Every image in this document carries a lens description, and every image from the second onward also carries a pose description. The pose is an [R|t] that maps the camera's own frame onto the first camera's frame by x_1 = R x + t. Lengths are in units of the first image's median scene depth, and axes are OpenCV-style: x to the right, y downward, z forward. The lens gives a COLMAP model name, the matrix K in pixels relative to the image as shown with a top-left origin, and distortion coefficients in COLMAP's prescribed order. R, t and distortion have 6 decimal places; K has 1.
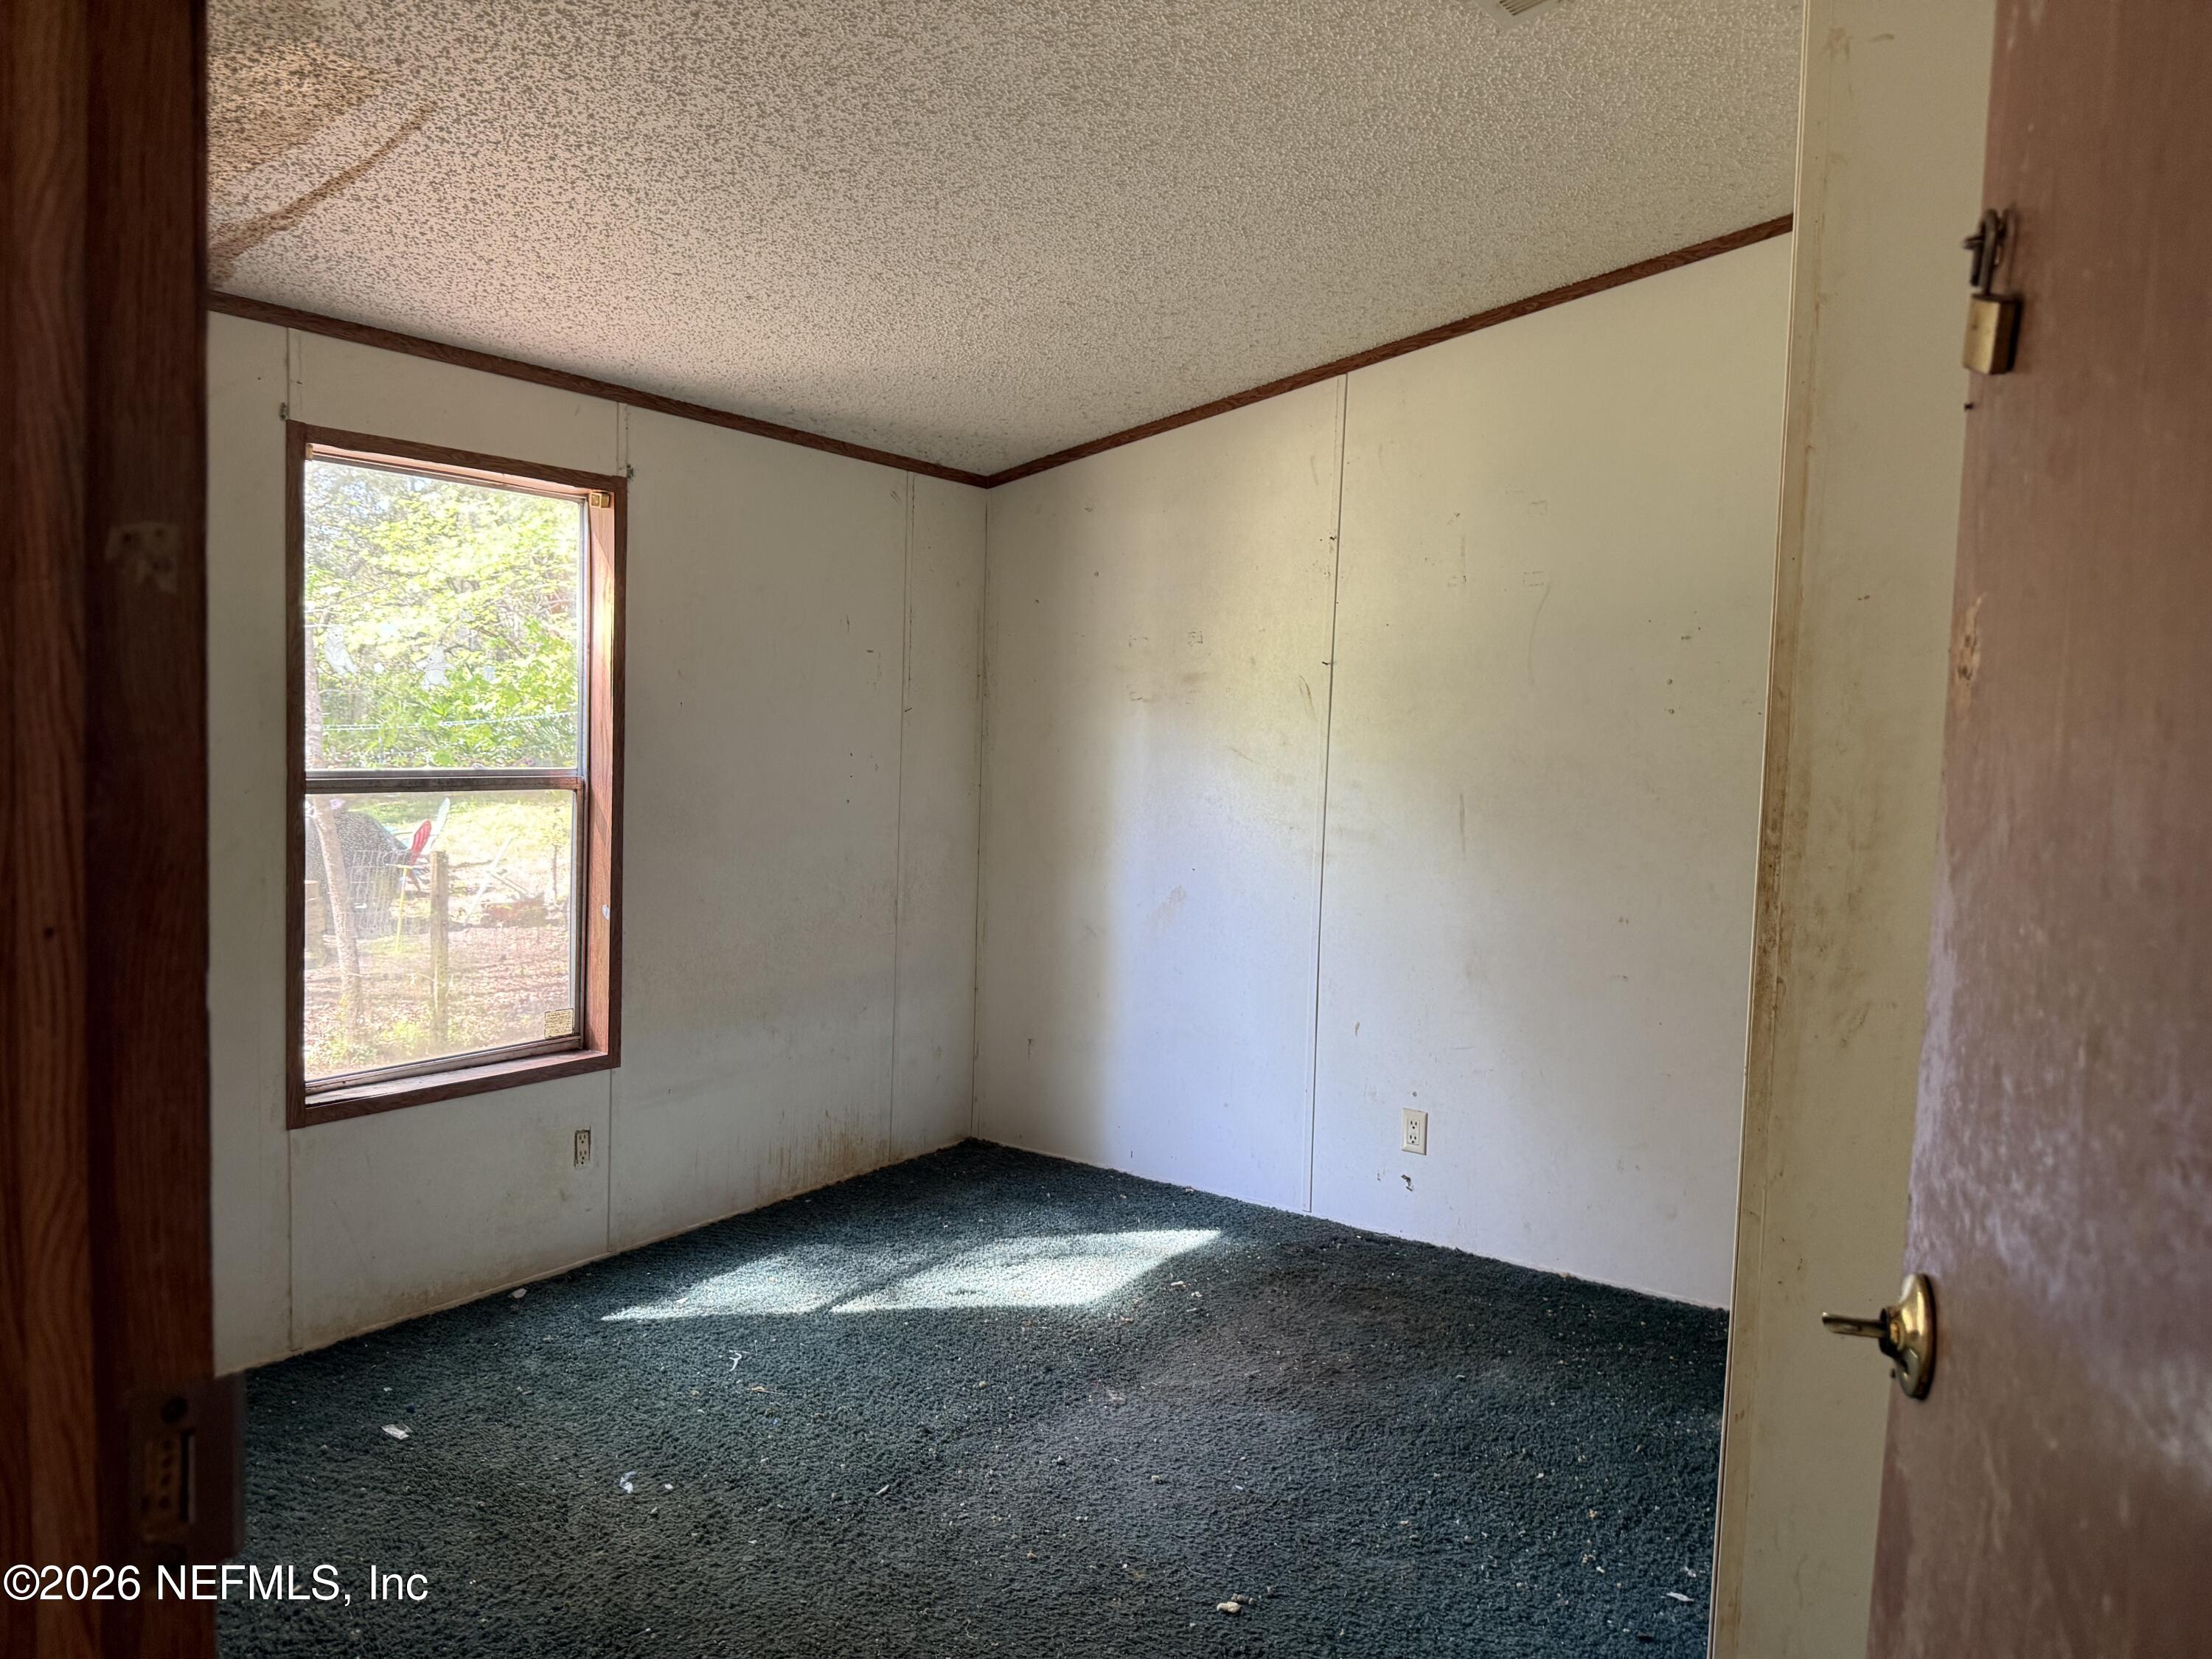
lens RADIAL K [[1534.7, 0, 1106.0], [0, 1534.7, 829.5], [0, 0, 1]] dist [-0.002337, -0.005187]
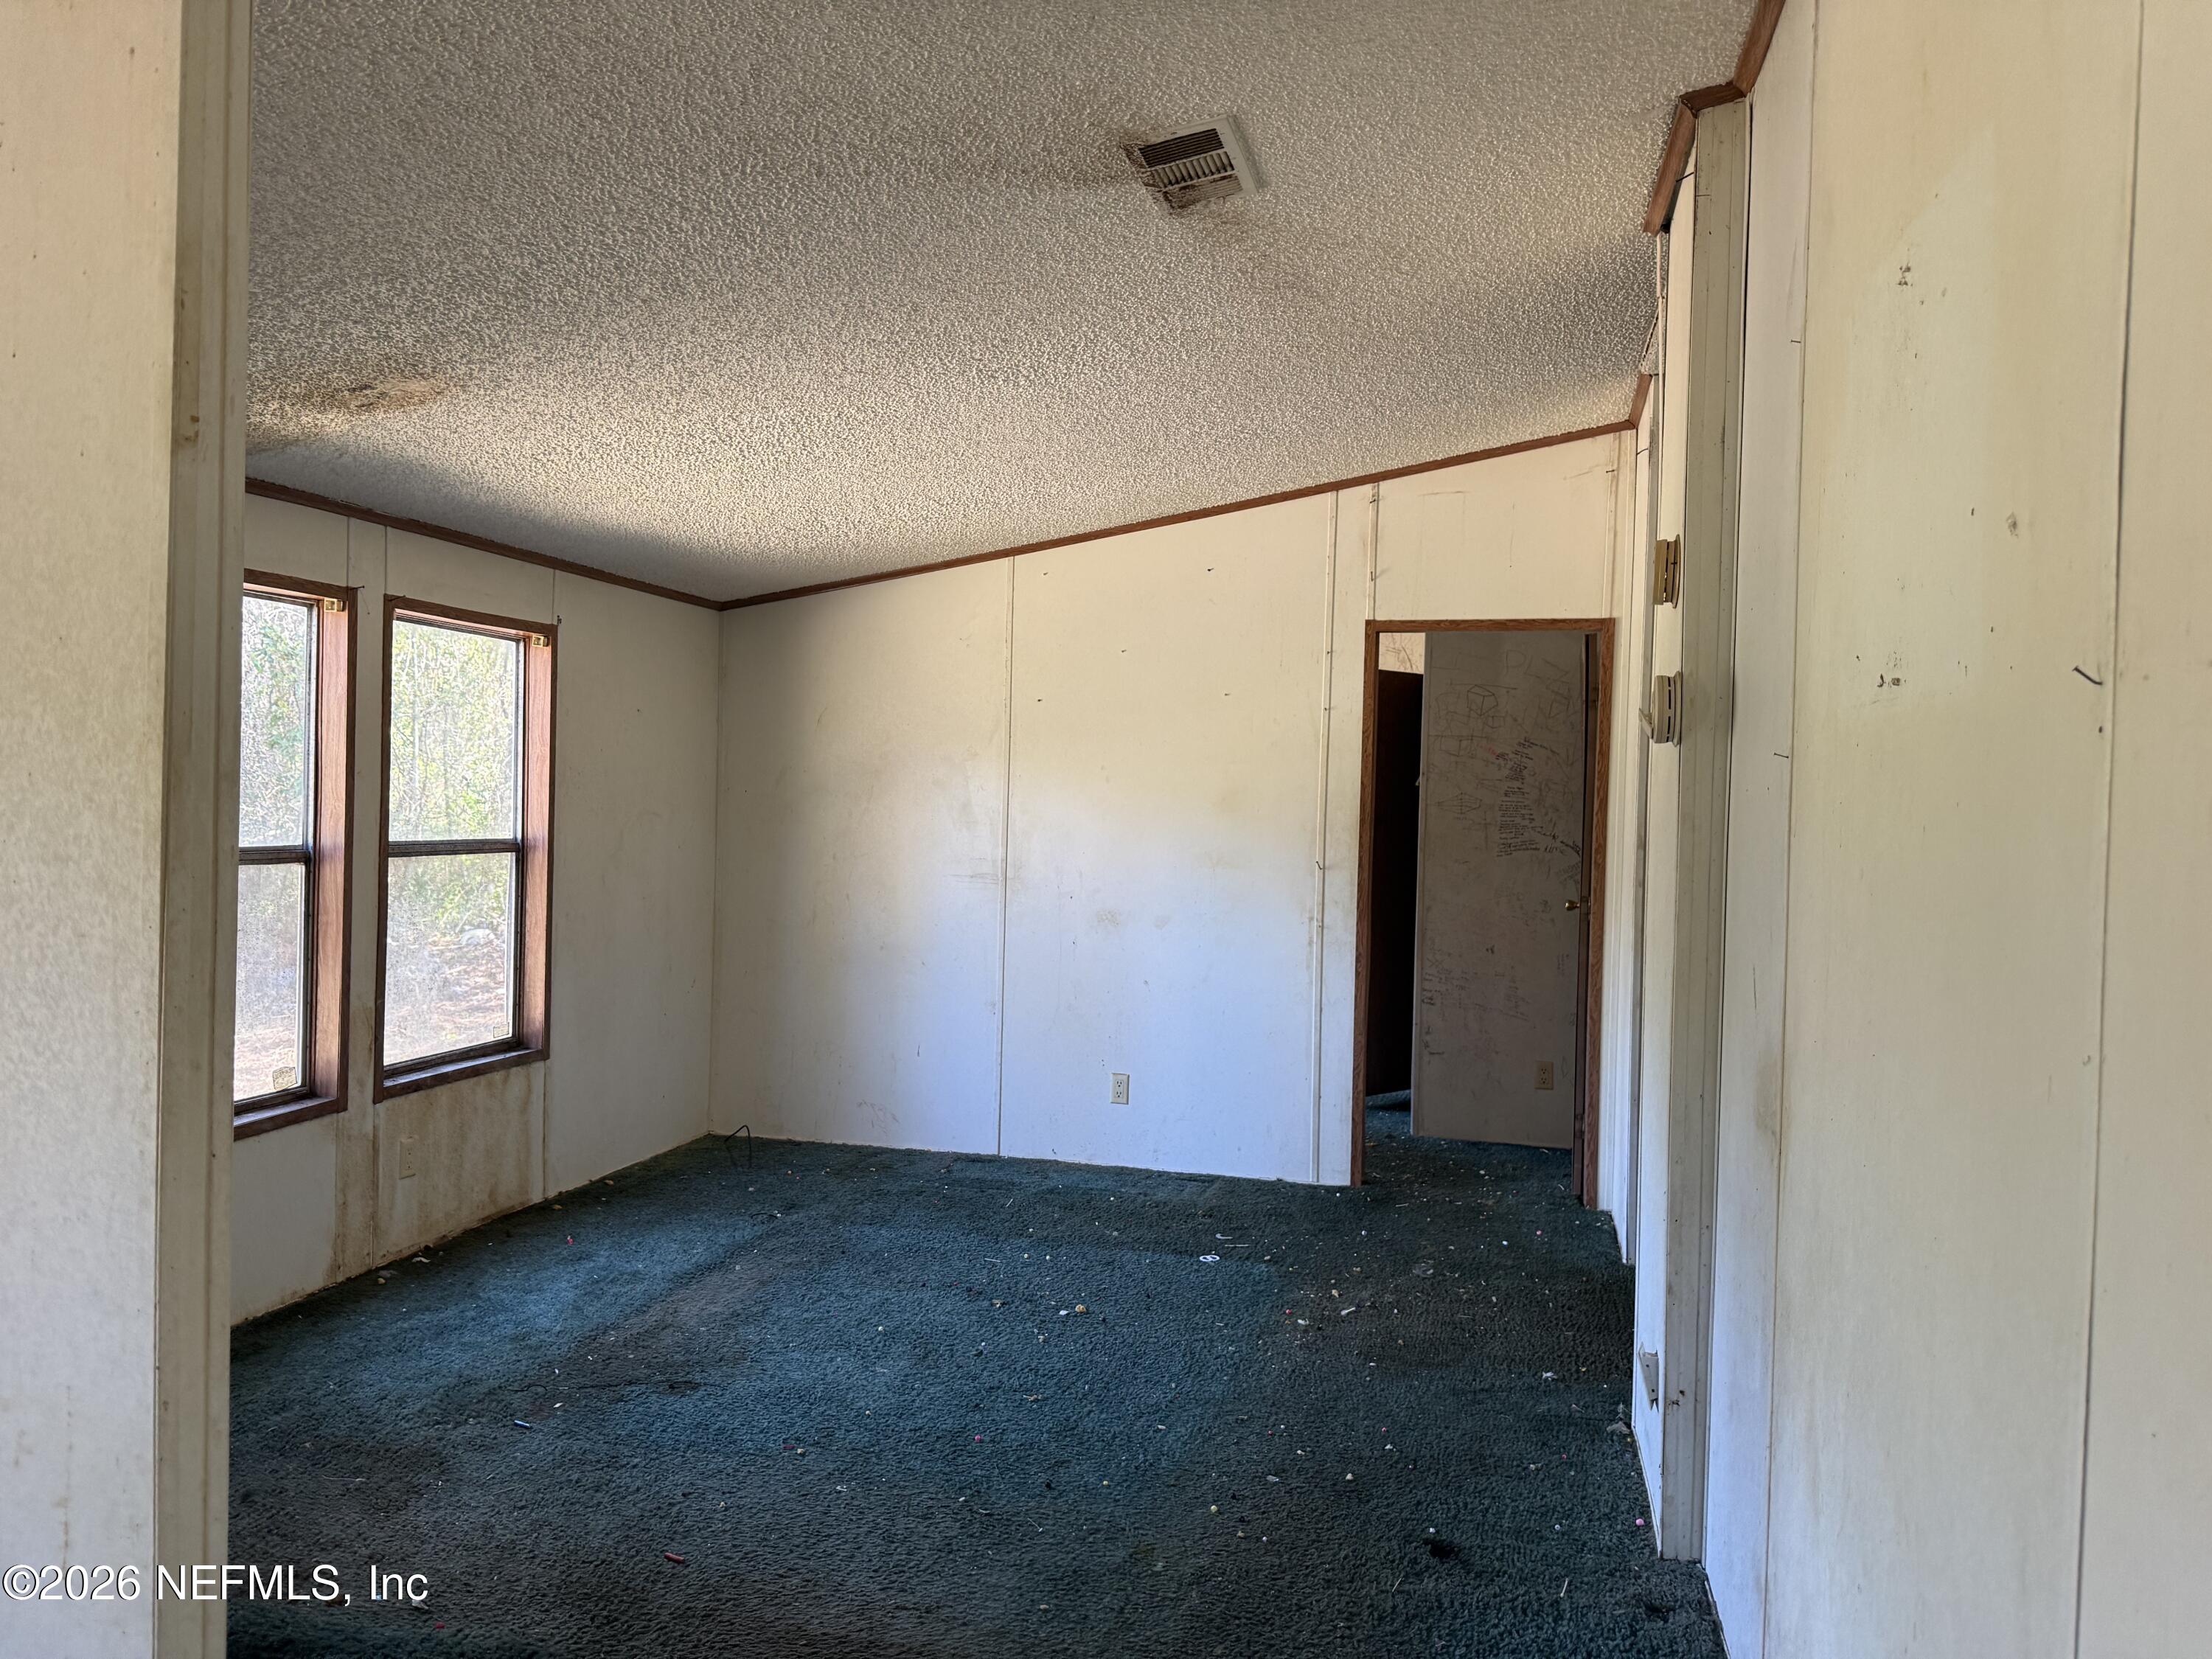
lens RADIAL K [[1534.7, 0, 1106.0], [0, 1534.7, 829.5], [0, 0, 1]] dist [-0.002337, -0.005187]
pose [[0.944542, -0.019790, 0.327793, -0.299476], [0.033721, 0.998751, -0.036868, 0.020577], [-0.326654, 0.045877, 0.944030, -0.441812]]
